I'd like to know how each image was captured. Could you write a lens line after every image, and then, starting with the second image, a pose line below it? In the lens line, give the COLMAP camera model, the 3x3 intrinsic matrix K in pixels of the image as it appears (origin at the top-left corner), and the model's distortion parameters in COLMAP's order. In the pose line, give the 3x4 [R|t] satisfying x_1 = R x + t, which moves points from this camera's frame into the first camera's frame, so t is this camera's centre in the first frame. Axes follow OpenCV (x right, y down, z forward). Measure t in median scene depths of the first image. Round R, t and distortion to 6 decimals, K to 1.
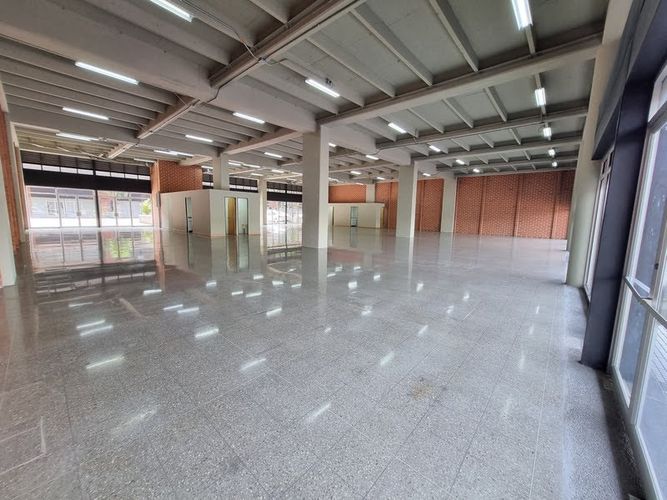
lens RADIAL K [[263.3, 0, 336.4], [0, 263.3, 246.5], [0, 0, 1]] dist [-0.000064, 0.000093]
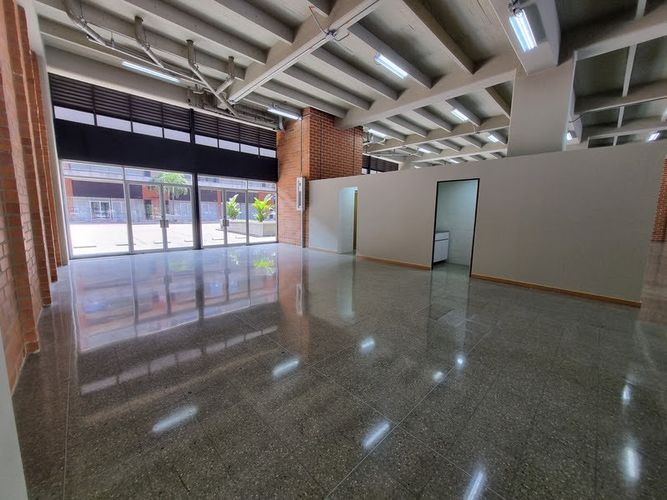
lens RADIAL K [[263.3, 0, 336.4], [0, 263.3, 246.5], [0, 0, 1]] dist [-0.000064, 0.000093]
pose [[0.996180, 0.000952, -0.087317, -0.585565], [-0.001349, 0.999989, -0.004483, -0.074200], [0.087311, 0.004584, 0.996171, 0.515464]]
